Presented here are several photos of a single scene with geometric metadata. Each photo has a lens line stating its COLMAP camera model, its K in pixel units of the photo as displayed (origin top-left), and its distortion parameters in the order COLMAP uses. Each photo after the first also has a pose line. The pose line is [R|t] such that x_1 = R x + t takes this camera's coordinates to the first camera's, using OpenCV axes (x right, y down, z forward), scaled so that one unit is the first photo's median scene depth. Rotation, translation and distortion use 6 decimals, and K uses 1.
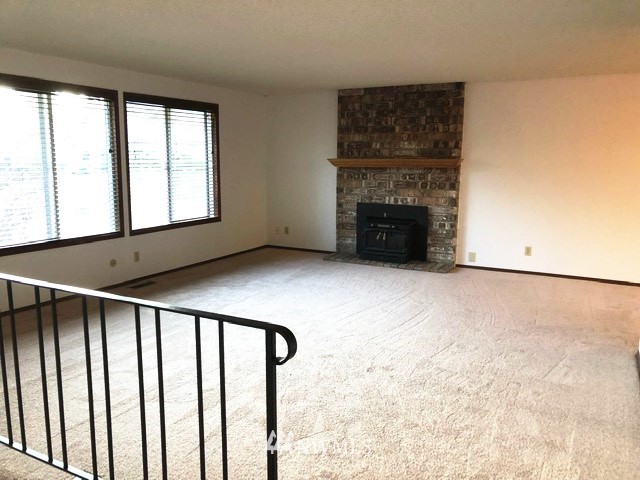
lens RADIAL K [[526.2, 0, 320.0], [0, 526.2, 240.0], [0, 0, 1]] dist [0.040843, -0.000471]
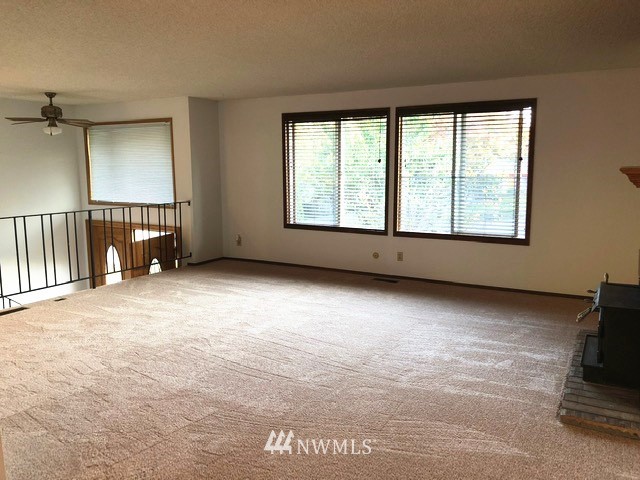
lens RADIAL K [[526.2, 0, 320.0], [0, 526.2, 240.0], [0, 0, 1]] dist [0.040843, -0.000471]
pose [[-0.007946, 0.120865, -0.992637, 0.733162], [-0.160604, 0.979628, 0.120566, -0.106315], [0.986987, 0.160380, 0.011628, 0.820786]]
